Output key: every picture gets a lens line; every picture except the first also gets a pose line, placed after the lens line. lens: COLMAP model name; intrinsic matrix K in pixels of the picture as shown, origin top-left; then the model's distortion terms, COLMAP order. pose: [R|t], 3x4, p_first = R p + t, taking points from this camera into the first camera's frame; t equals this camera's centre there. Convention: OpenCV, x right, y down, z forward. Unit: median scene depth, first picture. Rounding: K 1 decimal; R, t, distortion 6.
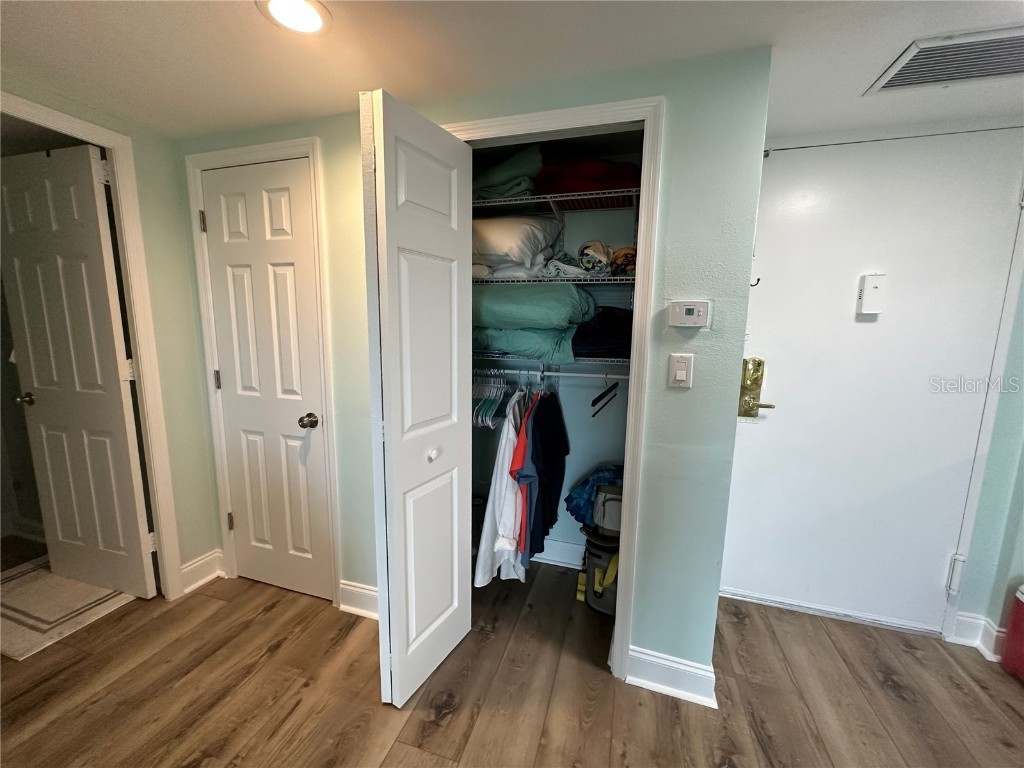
lens RADIAL K [[408.3, 0, 512.2], [0, 408.3, 384.5], [0, 0, 1]] dist [-0.005146, 0.001119]
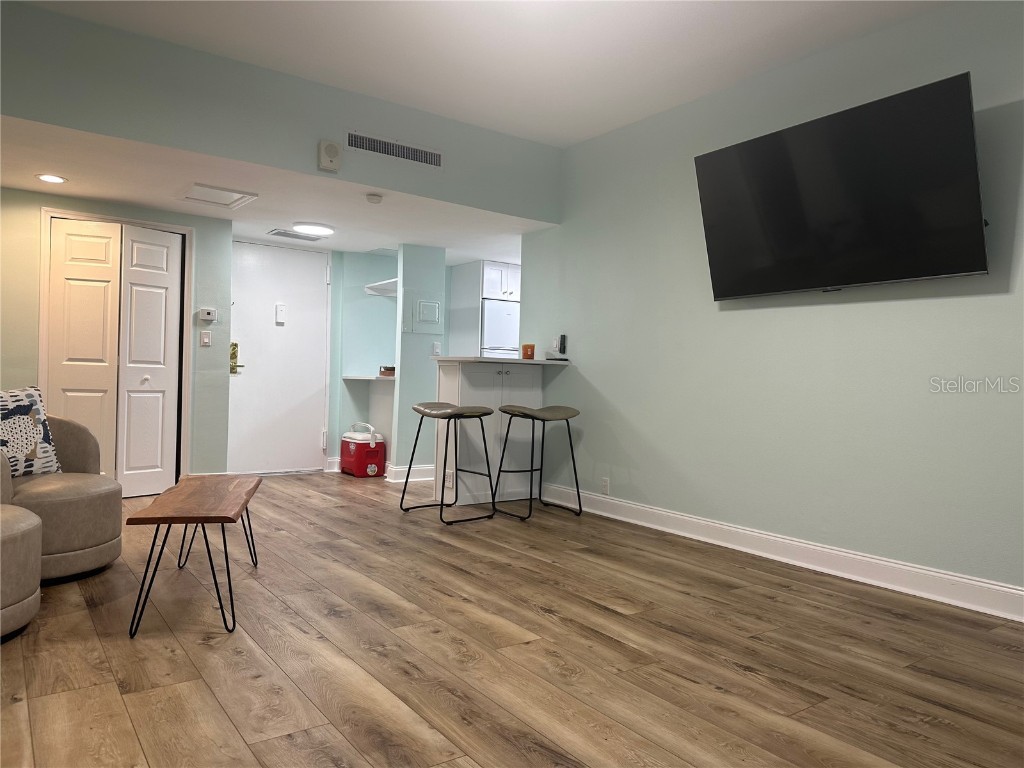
lens RADIAL K [[713.2, 0, 522.7], [0, 713.2, 391.3], [0, 0, 1]] dist [0.043693, -0.047468]
pose [[0.590954, -0.014785, 0.806570, -1.517581], [0.102419, 0.993116, -0.056835, 0.566352], [-0.800178, 0.116195, 0.588400, -2.342867]]
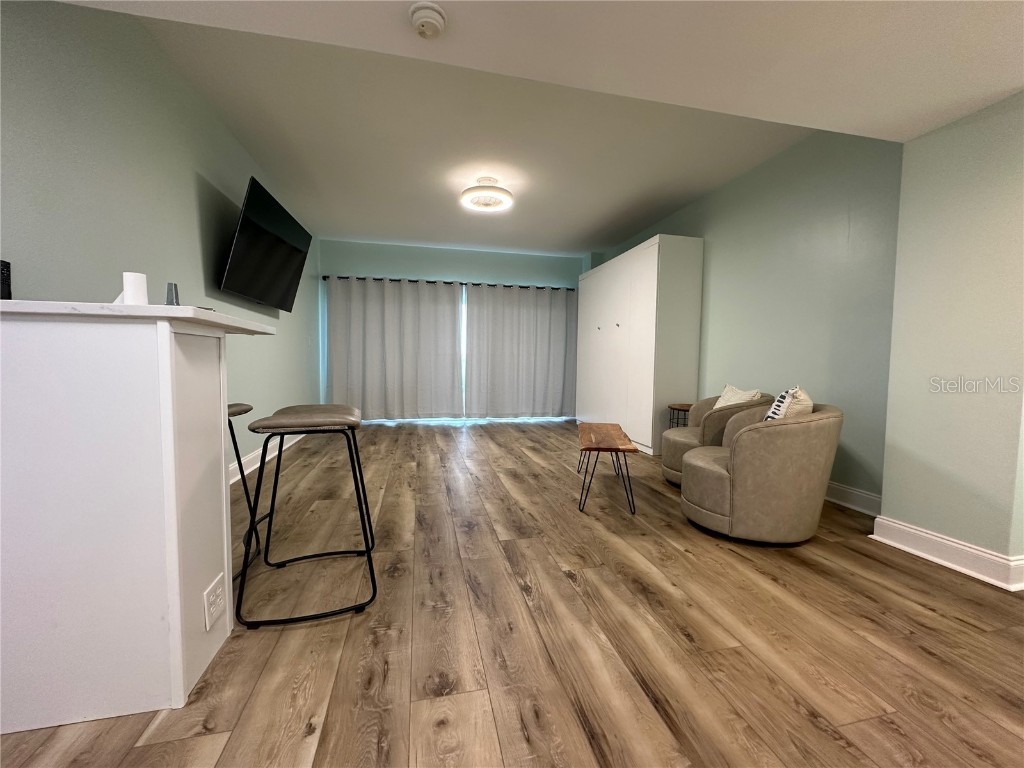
lens RADIAL K [[408.3, 0, 512.1], [0, 408.3, 383.7], [0, 0, 1]] dist [-0.005146, 0.001119]
pose [[-0.865023, 0.000113, -0.501732, 0.752451], [-0.102188, 0.979000, 0.176400, 0.132805], [0.491215, 0.203861, -0.846846, 0.713867]]
